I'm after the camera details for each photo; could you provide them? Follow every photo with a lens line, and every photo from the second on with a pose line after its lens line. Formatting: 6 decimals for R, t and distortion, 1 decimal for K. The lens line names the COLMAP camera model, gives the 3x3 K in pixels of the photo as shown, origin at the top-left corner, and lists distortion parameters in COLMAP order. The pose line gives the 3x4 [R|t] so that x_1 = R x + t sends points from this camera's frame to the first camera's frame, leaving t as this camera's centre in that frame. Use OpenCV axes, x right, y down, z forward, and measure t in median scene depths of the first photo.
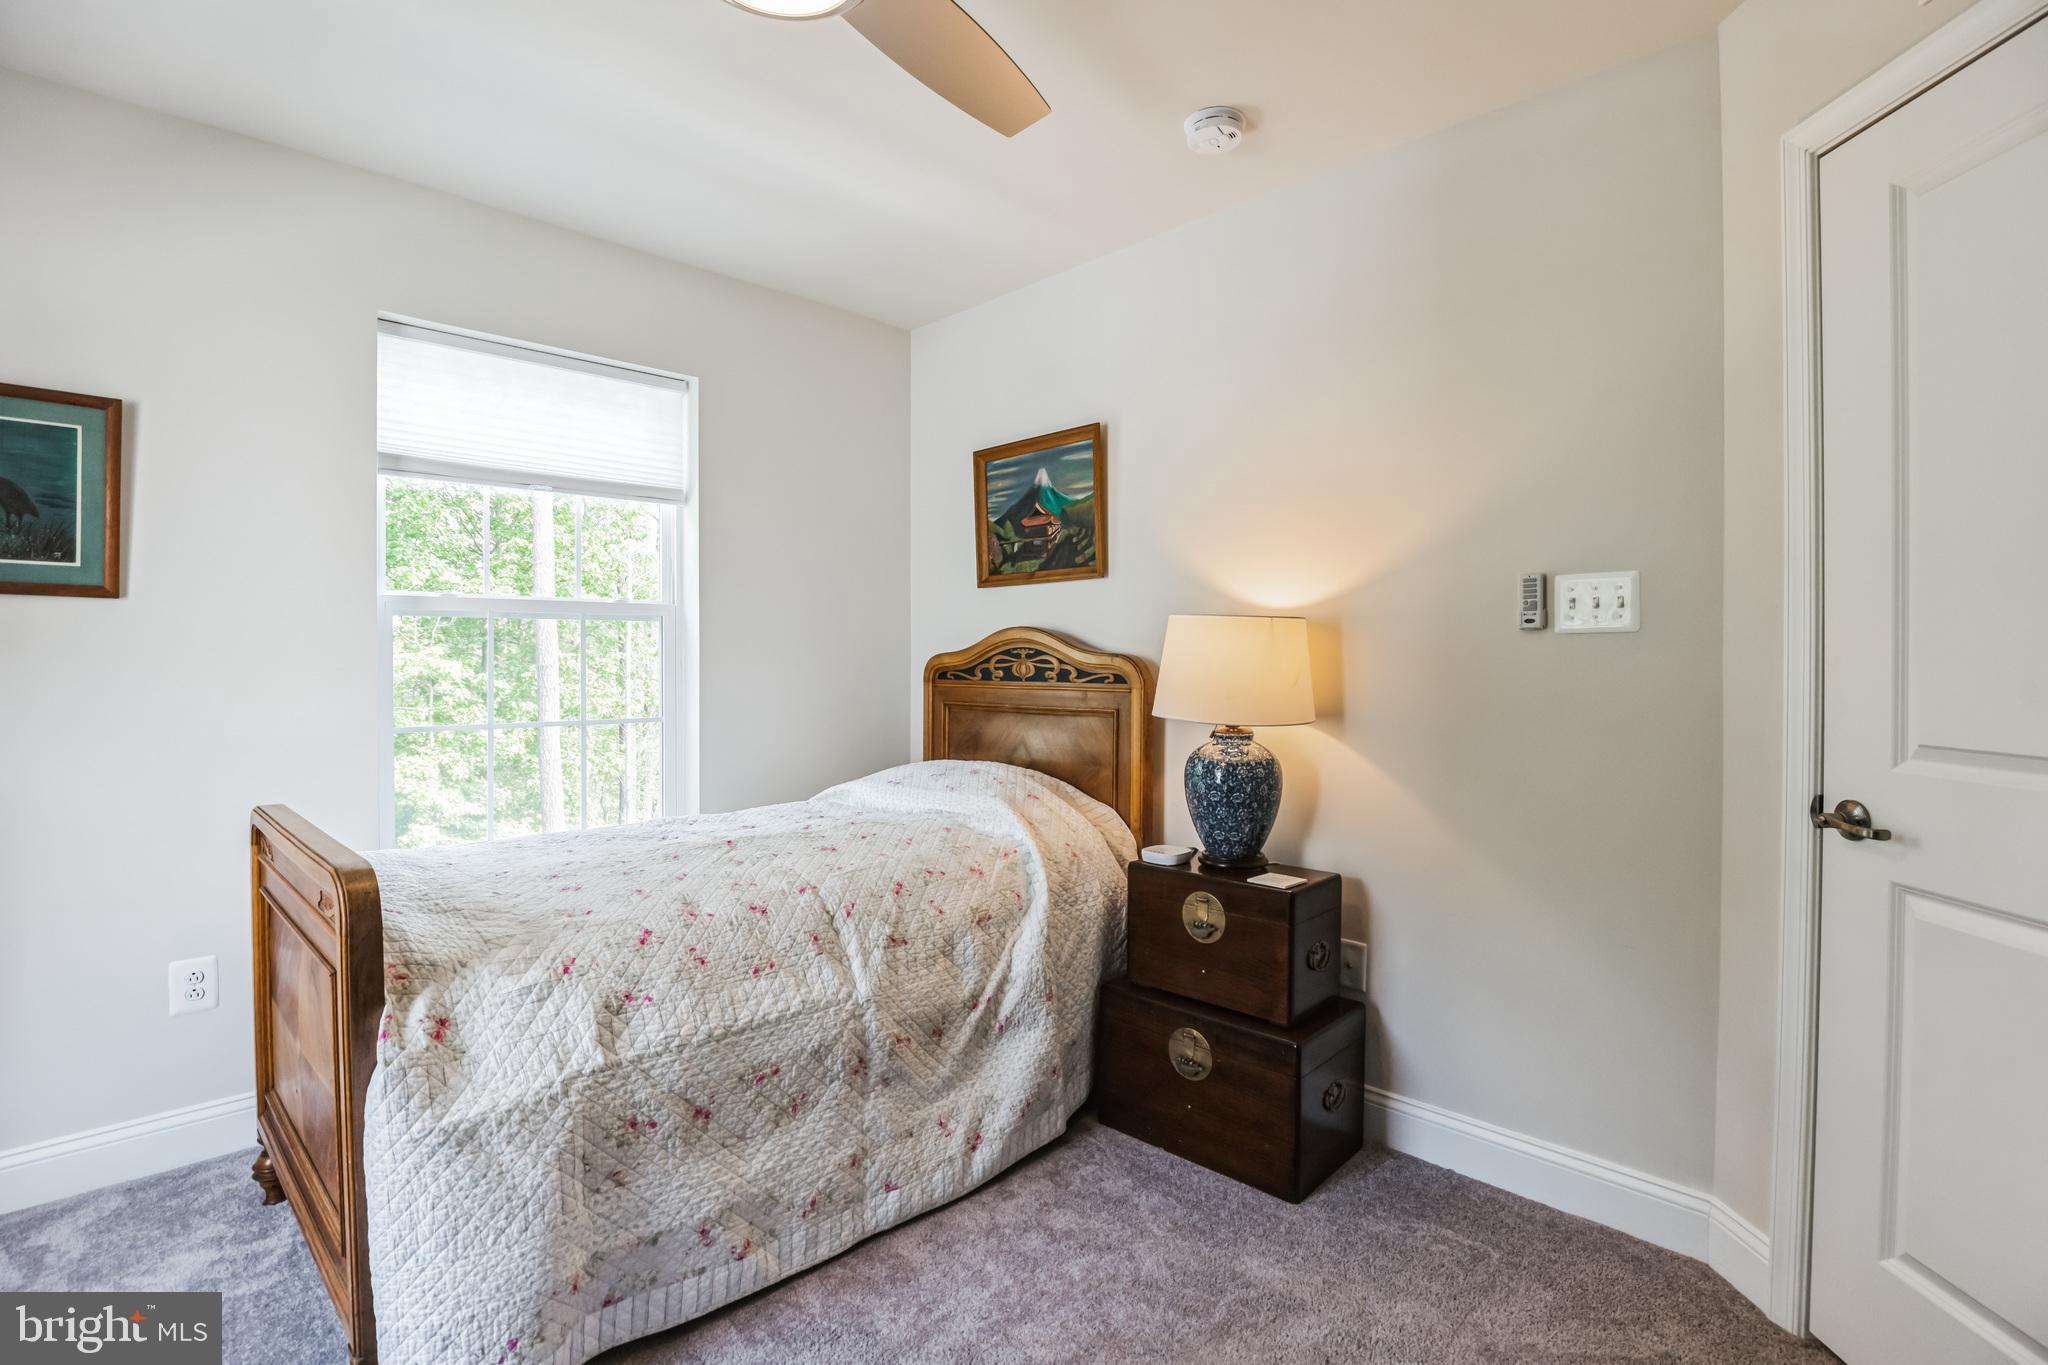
lens RADIAL K [[950.9, 0, 1031.5], [0, 950.9, 693.5], [0, 0, 1]] dist [-0.032605, -0.000231]
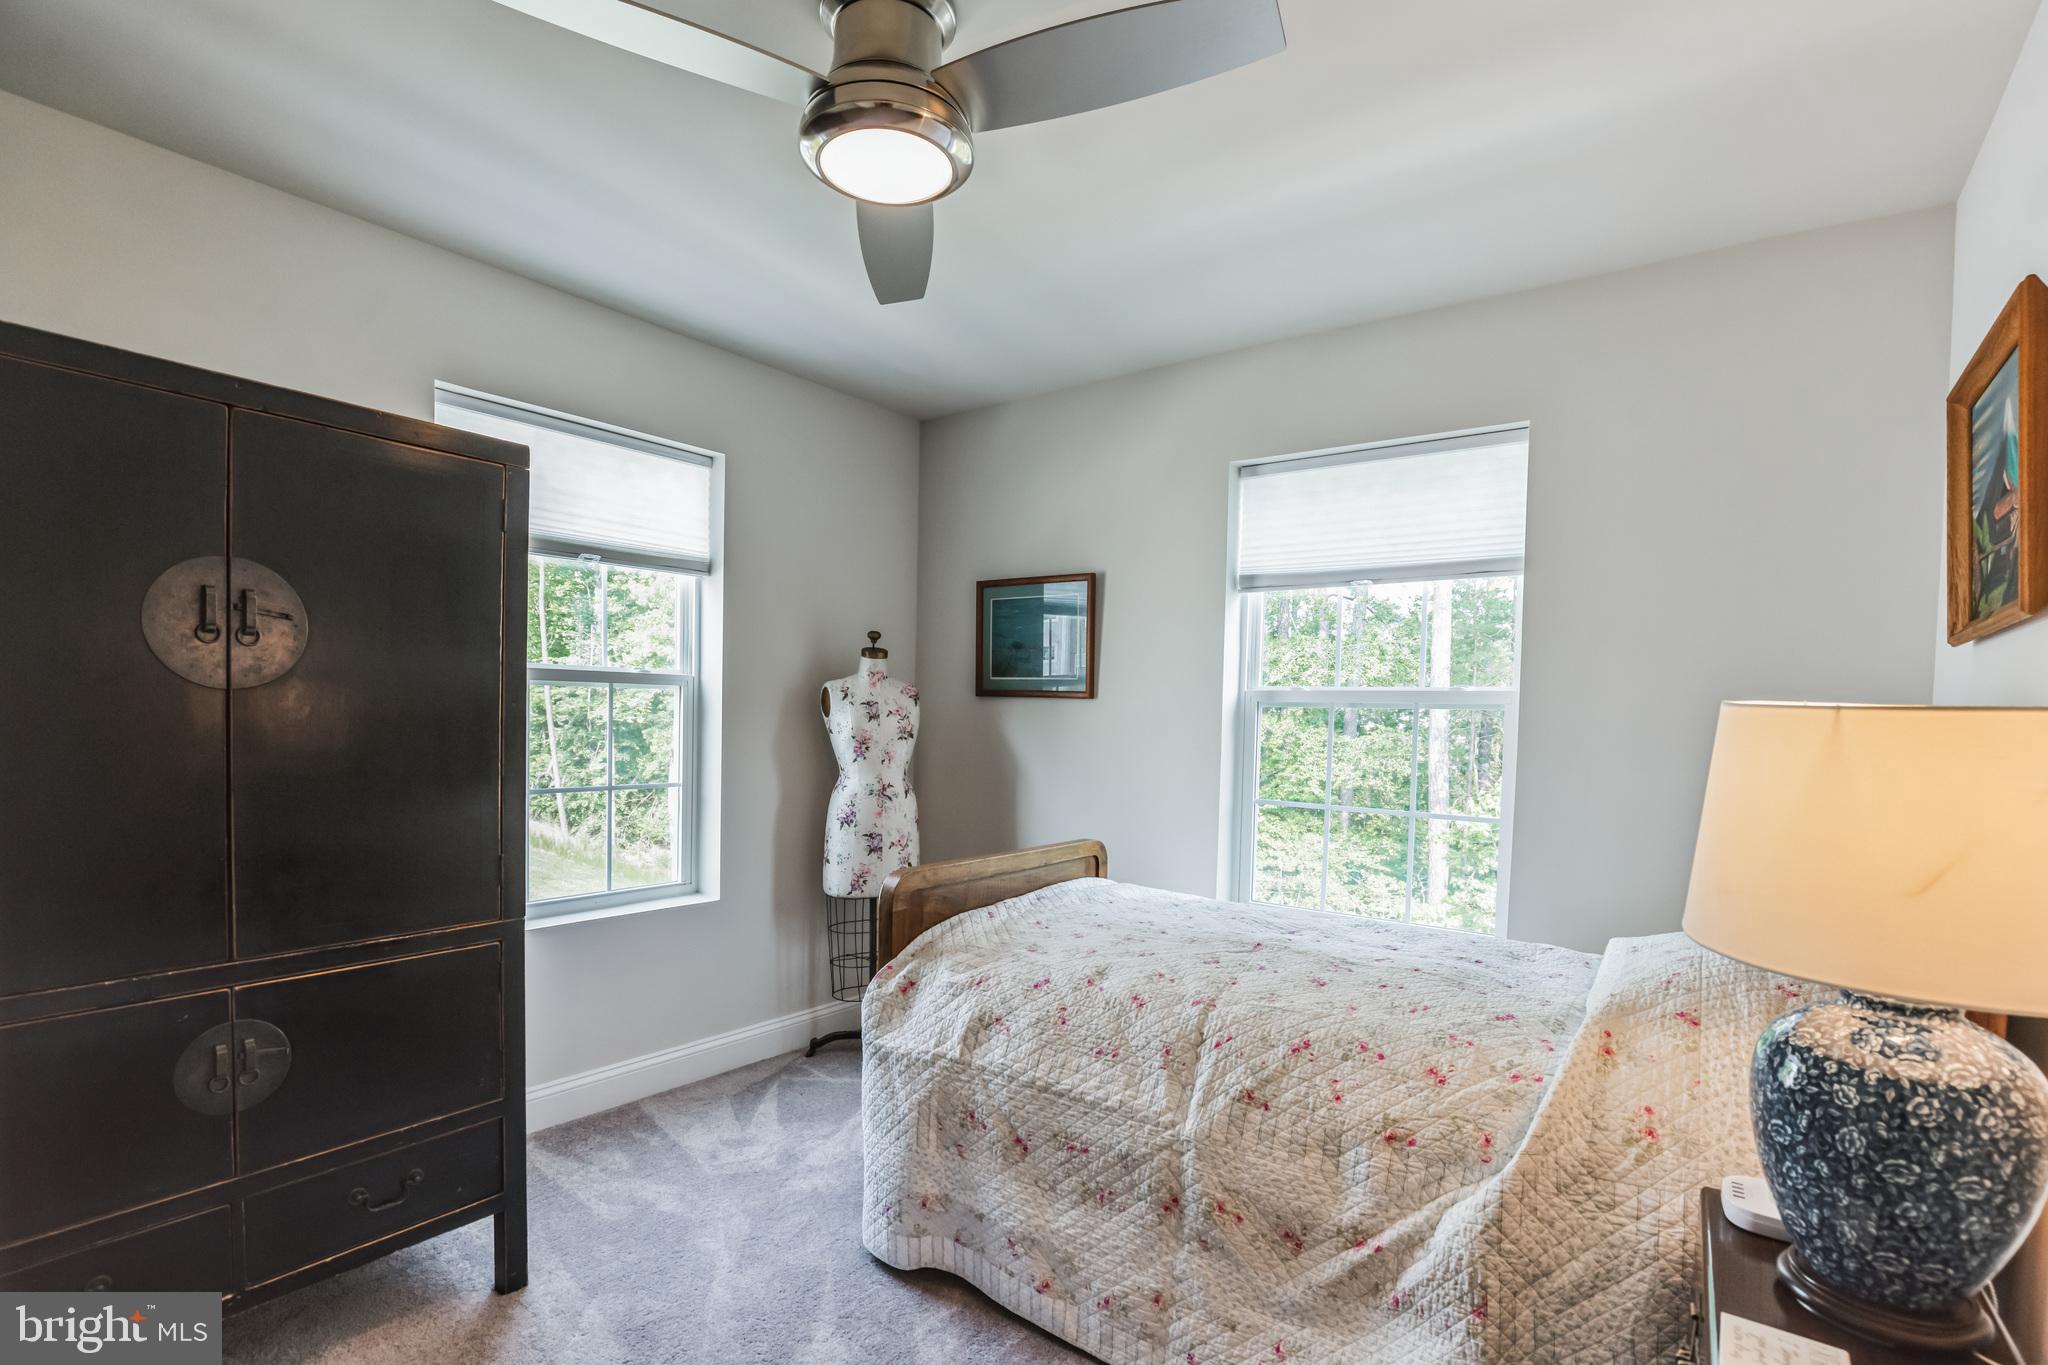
lens RADIAL K [[966.6, 0, 1027.6], [0, 966.6, 750.3], [0, 0, 1]] dist [-0.038851, -0.000128]
pose [[0.140765, 0.045491, -0.988997, 0.695639], [-0.055796, 0.997721, 0.037951, -0.073571], [0.988470, 0.049840, 0.142982, 0.703152]]
